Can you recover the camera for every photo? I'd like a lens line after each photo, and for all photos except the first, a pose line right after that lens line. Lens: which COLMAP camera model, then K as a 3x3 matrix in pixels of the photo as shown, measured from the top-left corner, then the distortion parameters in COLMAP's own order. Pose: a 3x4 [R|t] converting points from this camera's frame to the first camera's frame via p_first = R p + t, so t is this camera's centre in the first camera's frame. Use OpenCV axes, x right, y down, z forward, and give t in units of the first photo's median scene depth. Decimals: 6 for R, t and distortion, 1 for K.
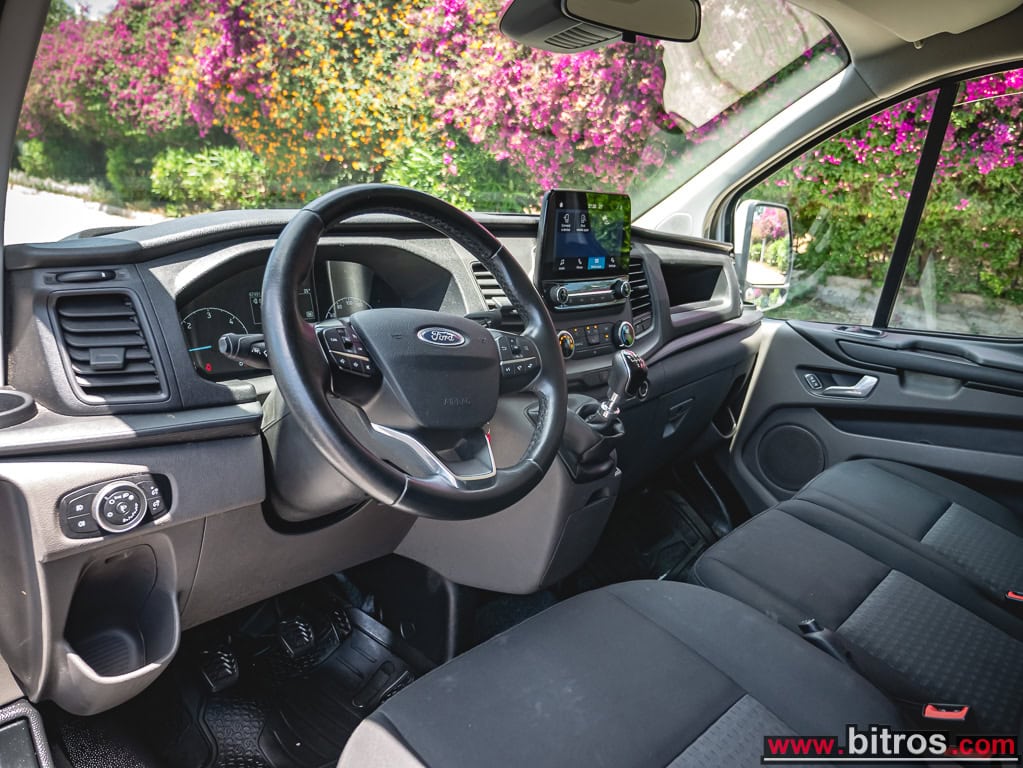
lens RADIAL K [[738.9, 0, 511.5], [0, 738.9, 384.0], [0, 0, 1]] dist [-0.023382, 0.009733]
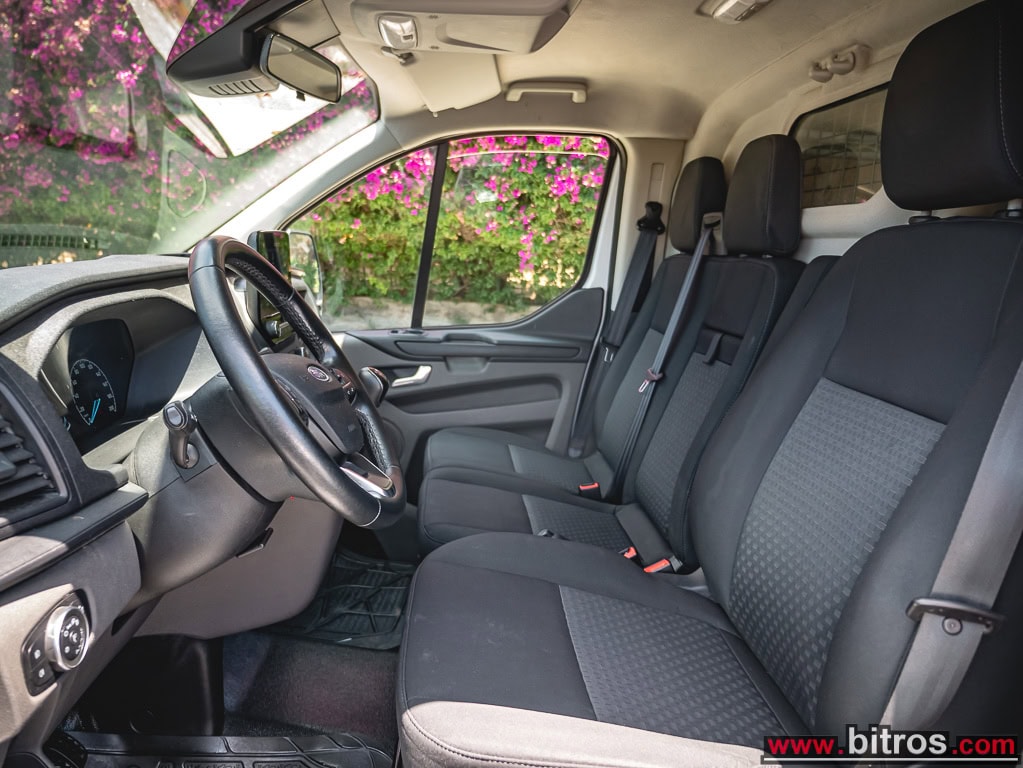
lens RADIAL K [[722.0, 0, 511.5], [0, 722.0, 384.0], [0, 0, 1]] dist [-0.035330, 0.028356]
pose [[0.680080, -0.171357, 0.712831, -0.103615], [0.183864, 0.981093, 0.060427, -0.009629], [-0.709708, 0.089969, 0.698728, 0.008975]]
